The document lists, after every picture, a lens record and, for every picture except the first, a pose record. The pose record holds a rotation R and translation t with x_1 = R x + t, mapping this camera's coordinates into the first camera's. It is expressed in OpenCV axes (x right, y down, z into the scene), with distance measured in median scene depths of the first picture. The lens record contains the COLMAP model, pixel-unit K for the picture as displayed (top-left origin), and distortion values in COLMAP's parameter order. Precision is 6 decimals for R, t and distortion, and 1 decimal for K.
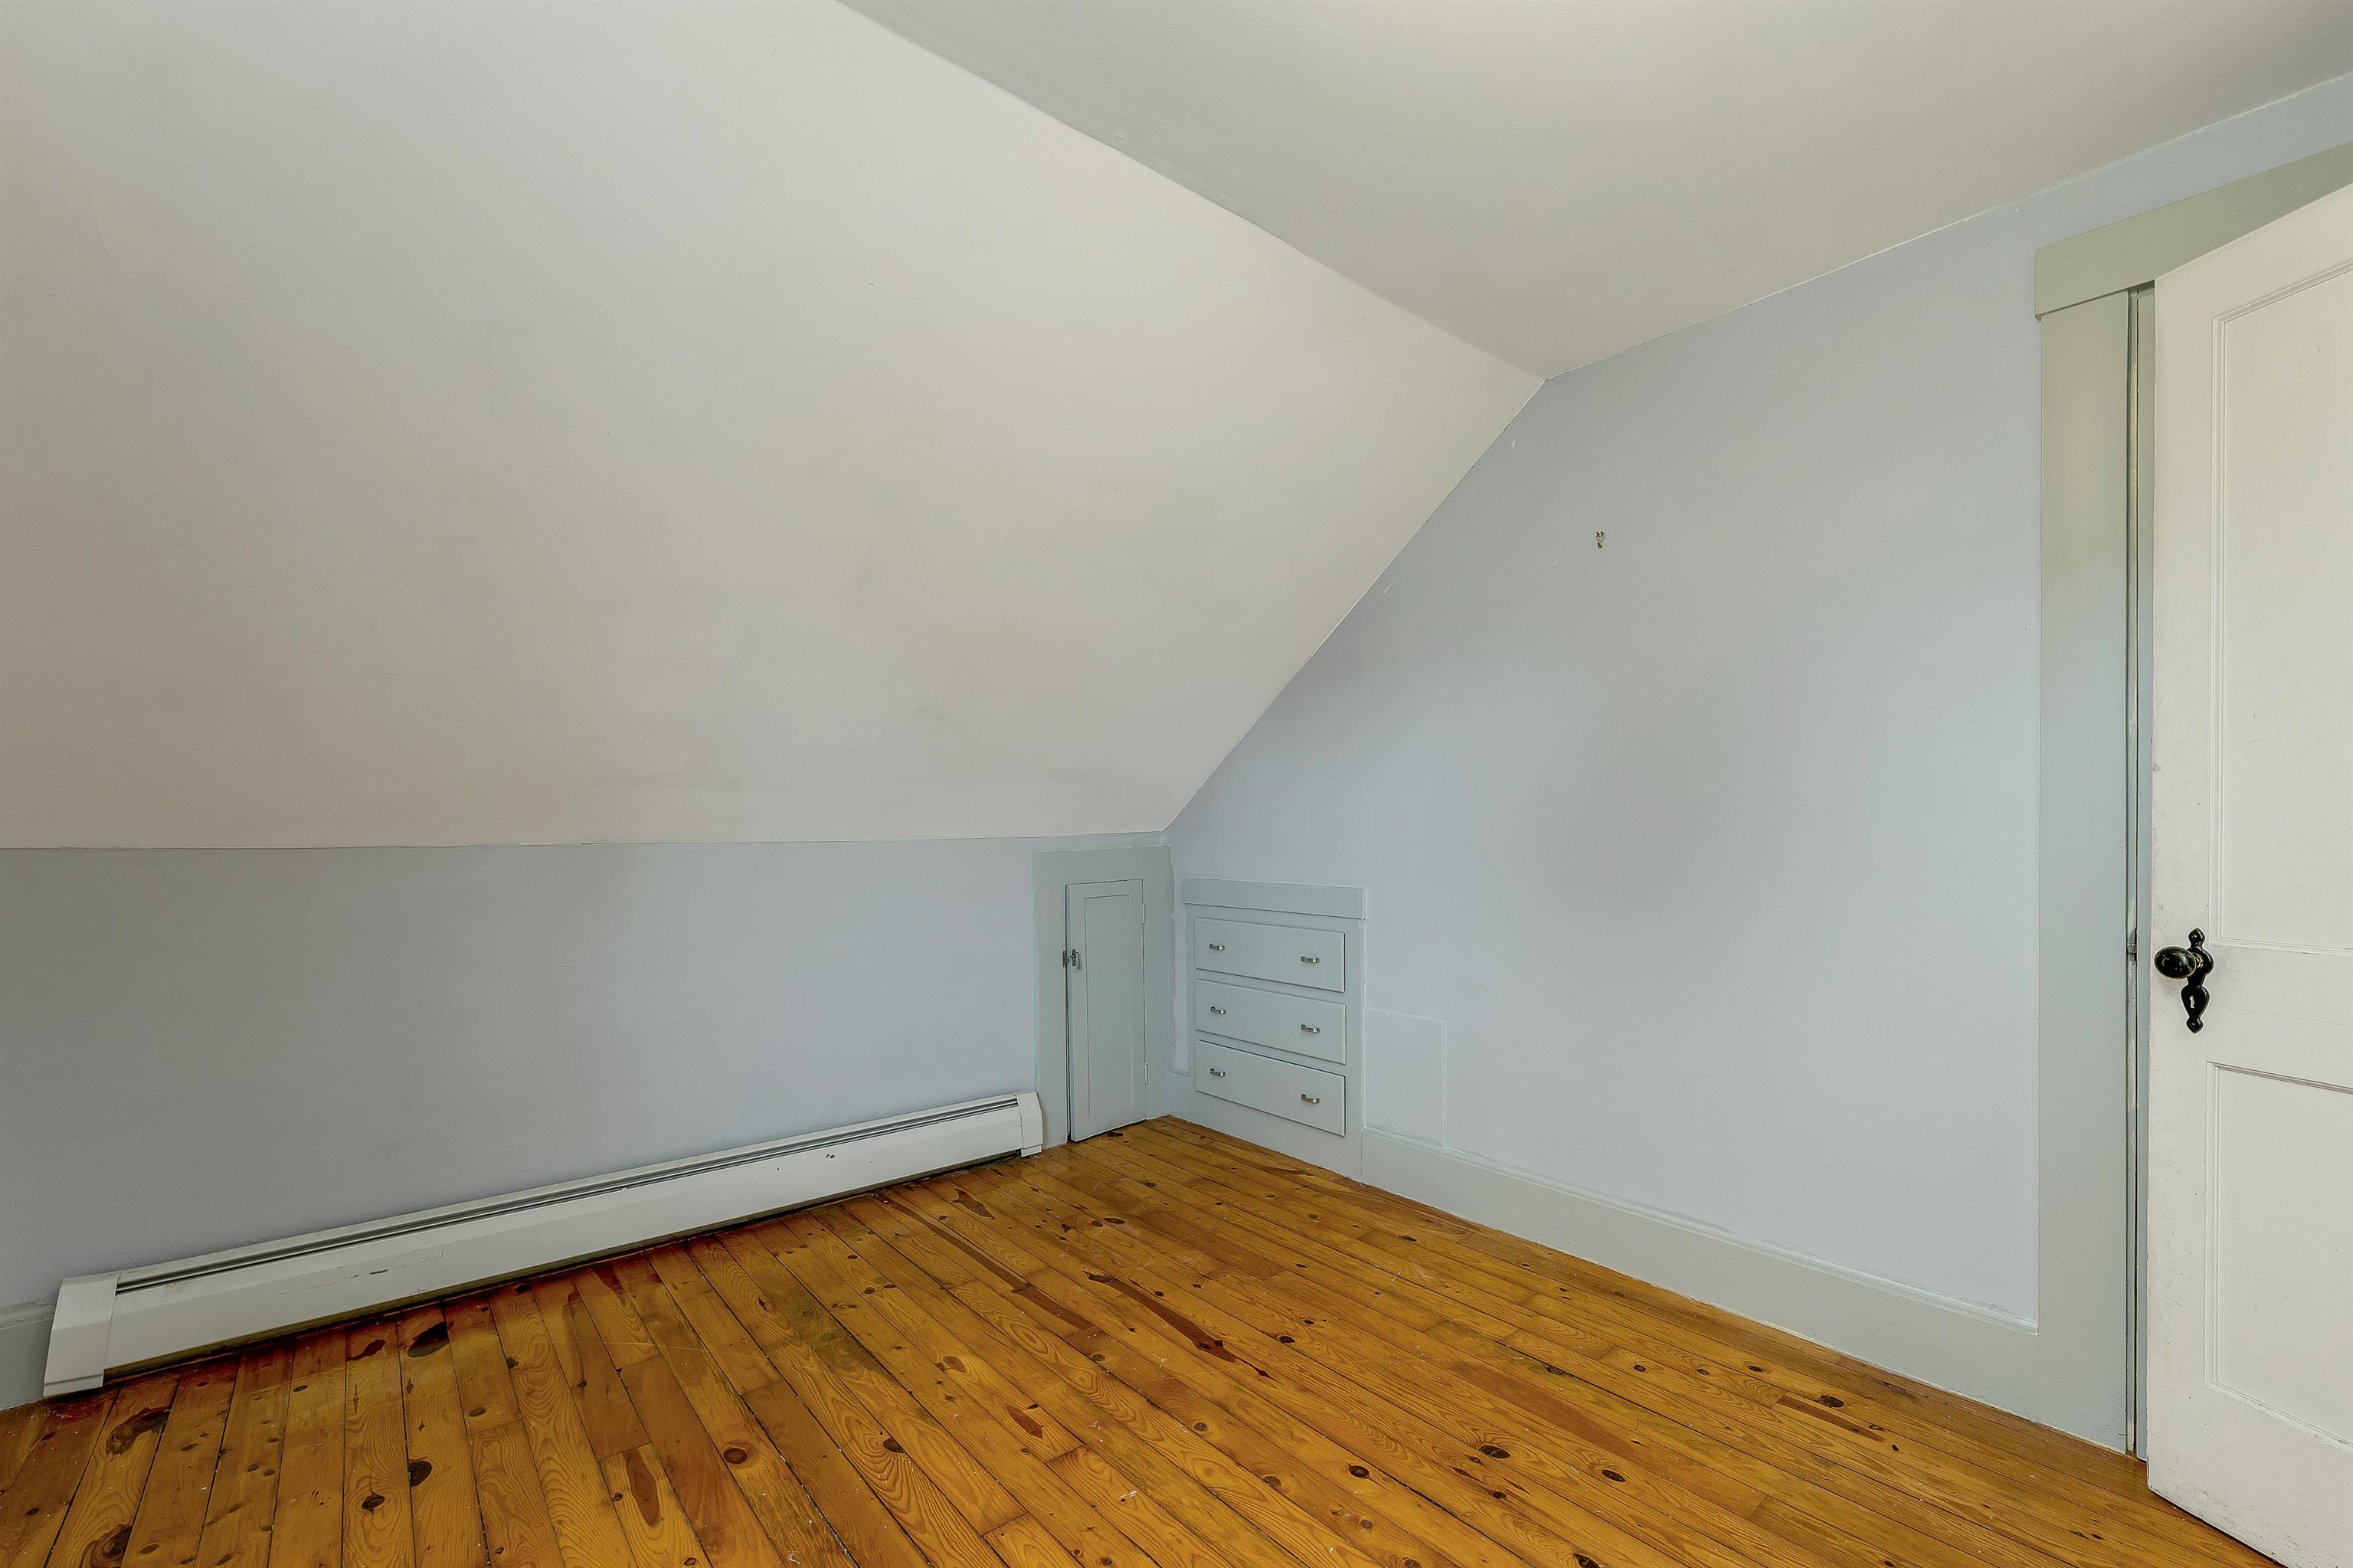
lens RADIAL K [[992.0, 0, 1167.0], [0, 992.0, 808.6], [0, 0, 1]] dist [-0.000744, 0.000303]
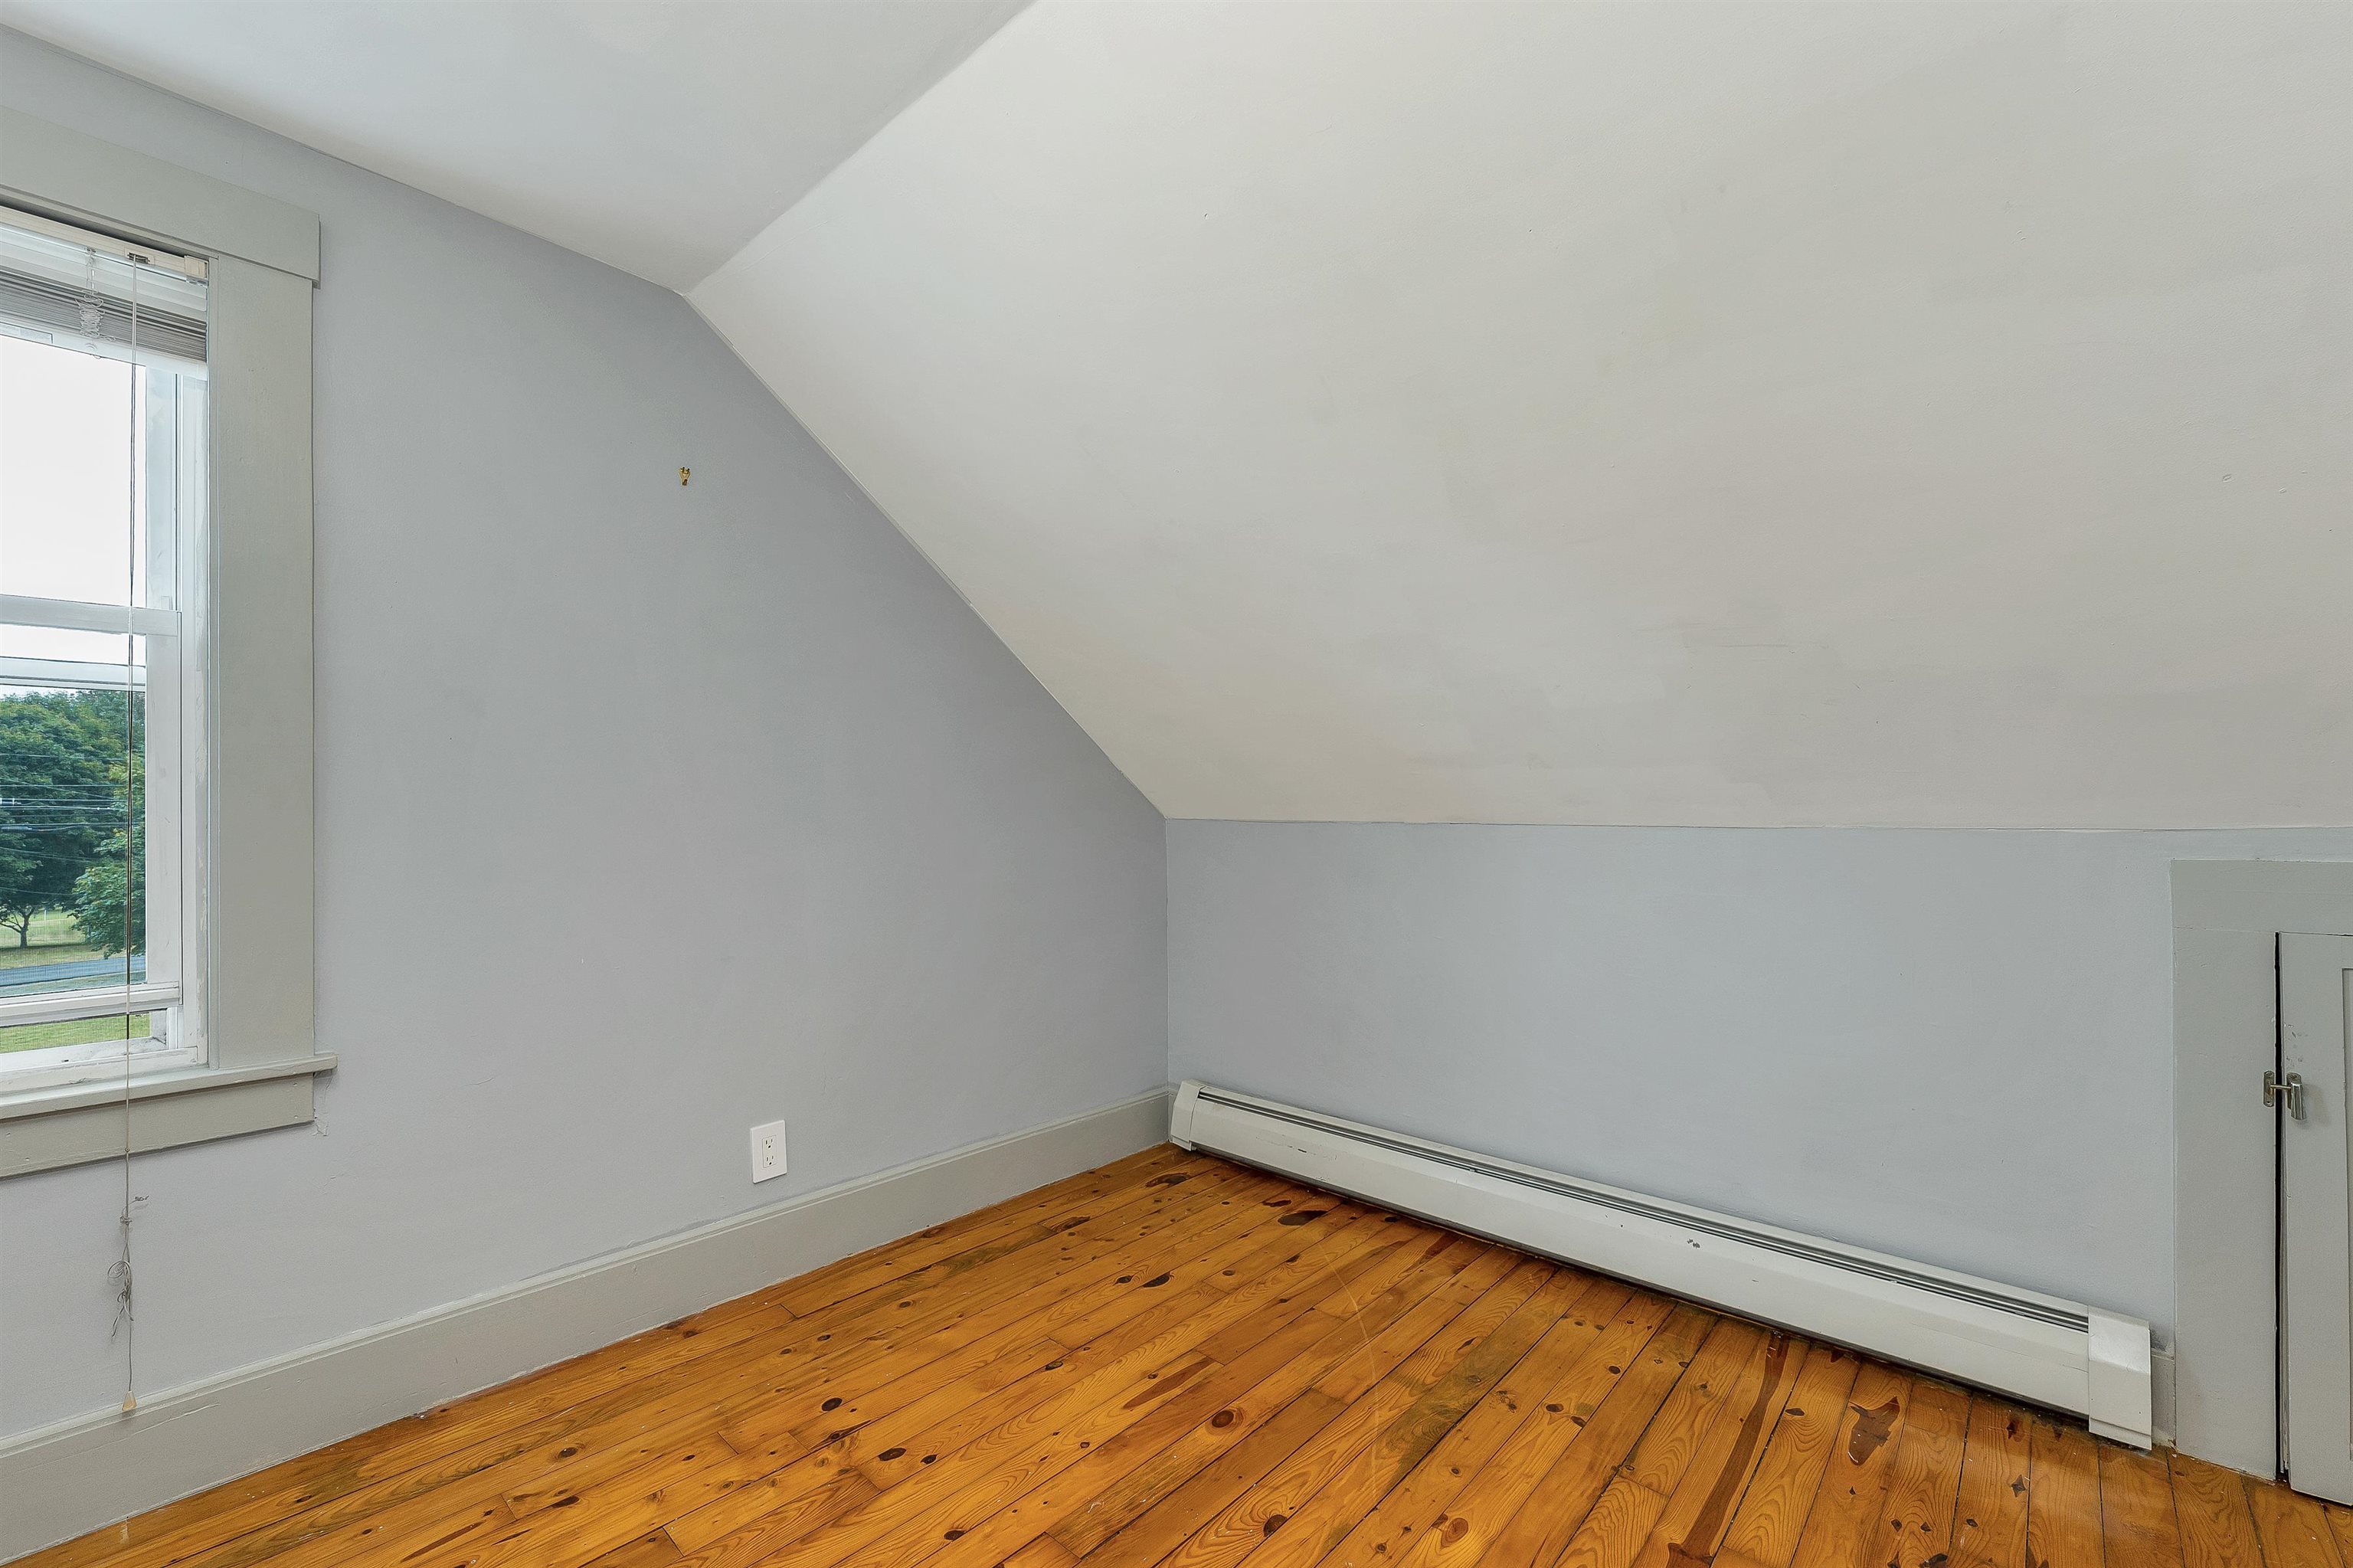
lens RADIAL K [[992.0, 0, 1167.0], [0, 992.0, 808.6], [0, 0, 1]] dist [-0.000744, 0.000303]
pose [[0.130006, 0.001080, -0.991513, 0.477034], [0.014891, 0.999884, 0.003041, 0.015156], [0.991401, -0.015160, 0.129975, 0.682393]]
